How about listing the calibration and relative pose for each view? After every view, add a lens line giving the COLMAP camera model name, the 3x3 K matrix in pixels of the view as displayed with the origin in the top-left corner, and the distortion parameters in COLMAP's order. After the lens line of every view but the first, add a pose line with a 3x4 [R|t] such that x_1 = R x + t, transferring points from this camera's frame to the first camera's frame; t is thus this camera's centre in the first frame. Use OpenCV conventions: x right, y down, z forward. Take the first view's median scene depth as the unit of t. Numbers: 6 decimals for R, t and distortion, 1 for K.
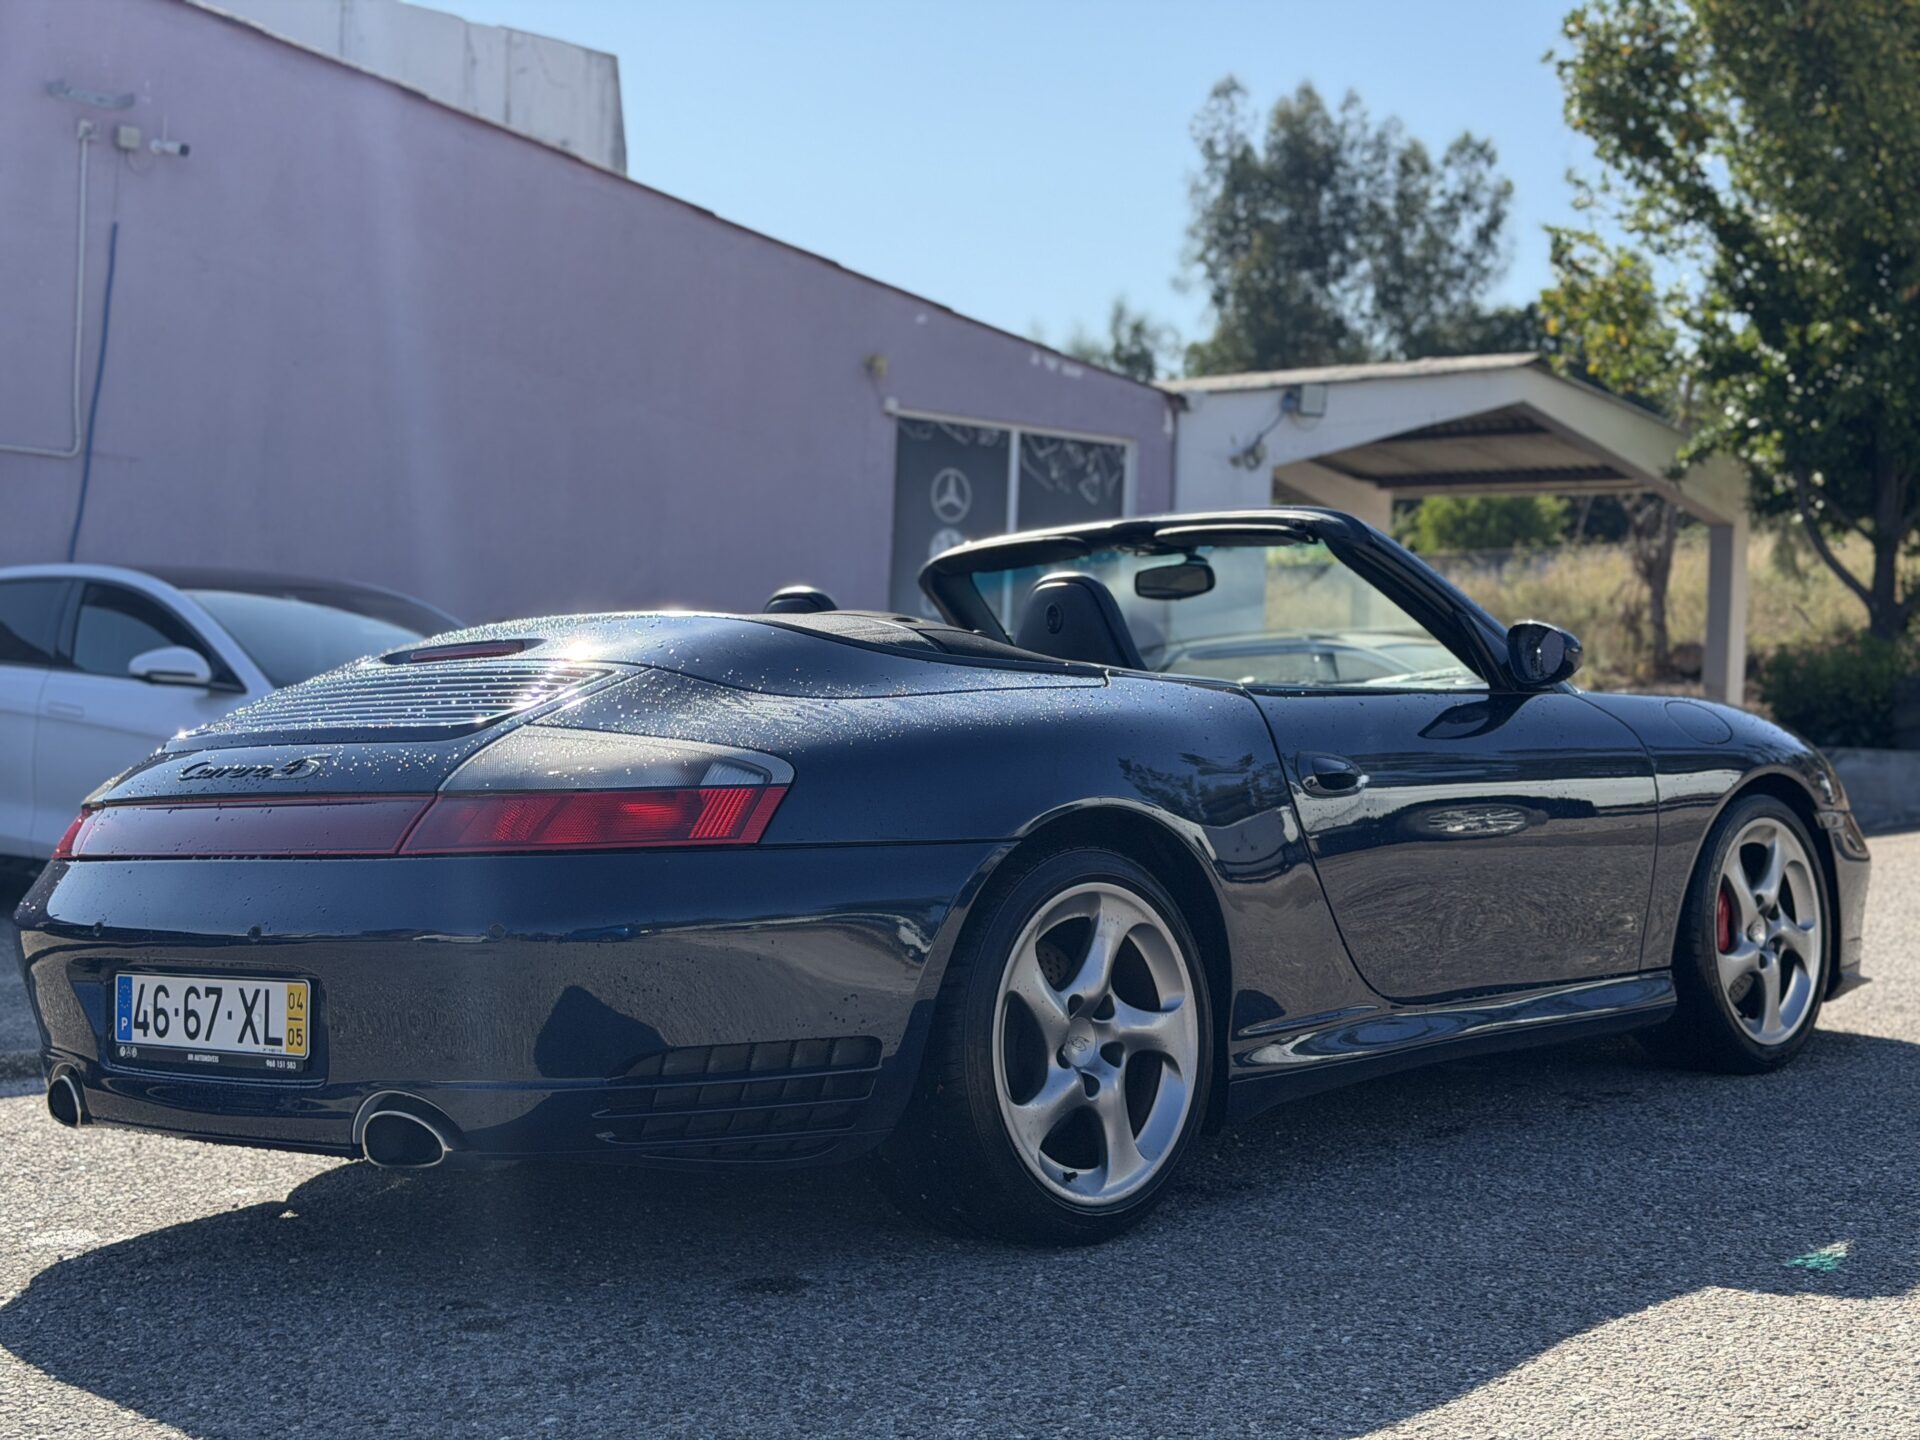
lens RADIAL K [[2674.1, 0, 958.3], [0, 2674.1, 793.4], [0, 0, 1]] dist [0.263054, -0.757324]
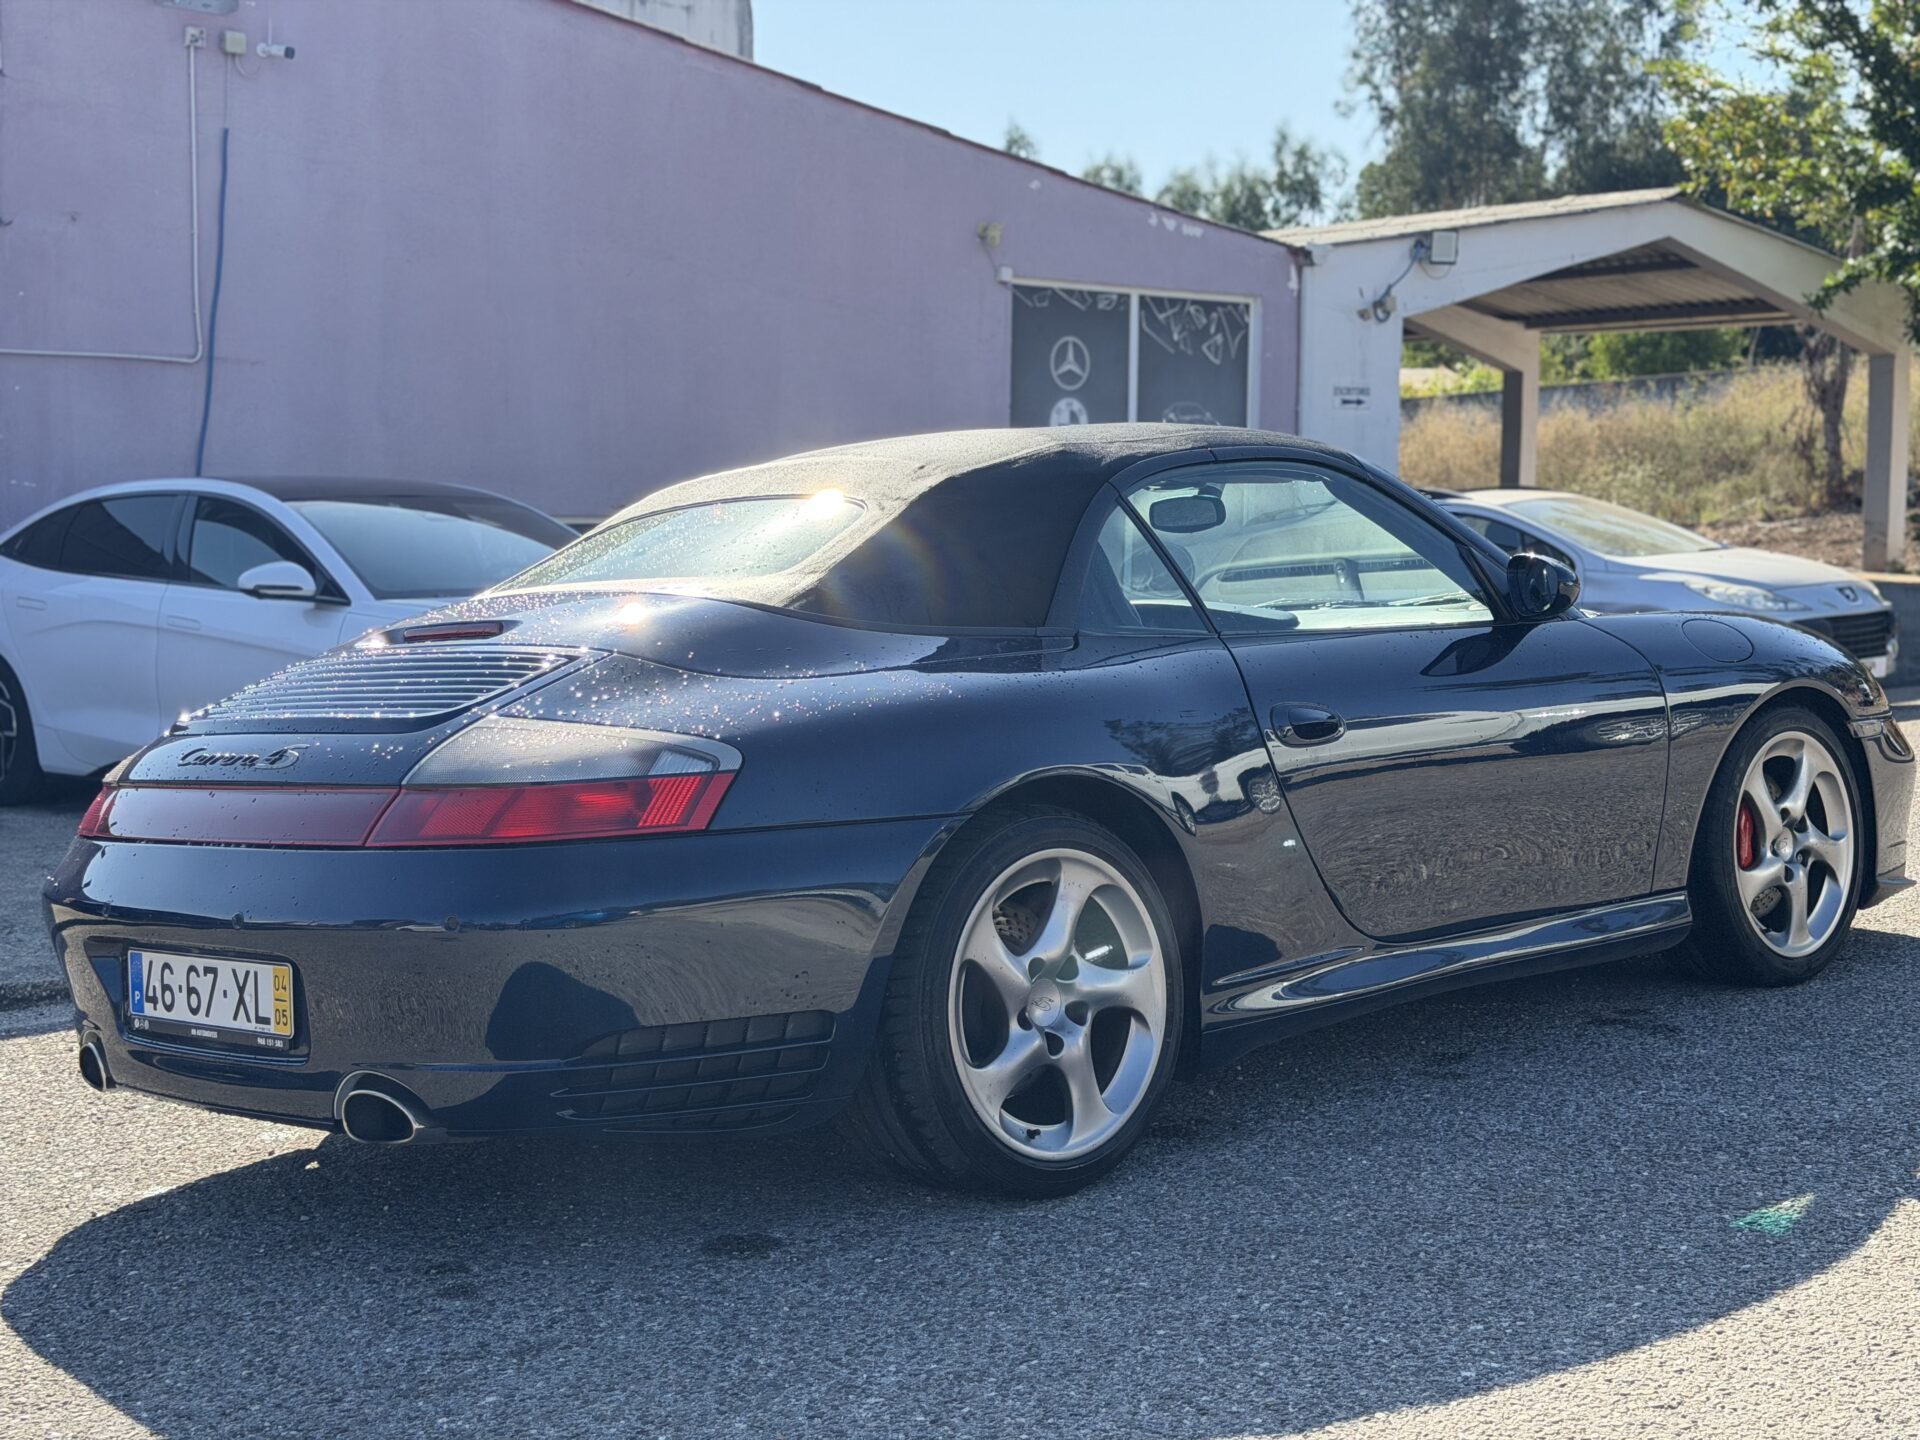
lens RADIAL K [[2674.1, 0, 958.3], [0, 2674.1, 793.4], [0, 0, 1]] dist [0.263054, -0.757324]
pose [[0.997410, -0.020536, -0.068925, 0.085245], [0.024671, 0.997912, 0.059685, -0.049533], [0.067555, -0.061231, 0.995835, -0.021574]]
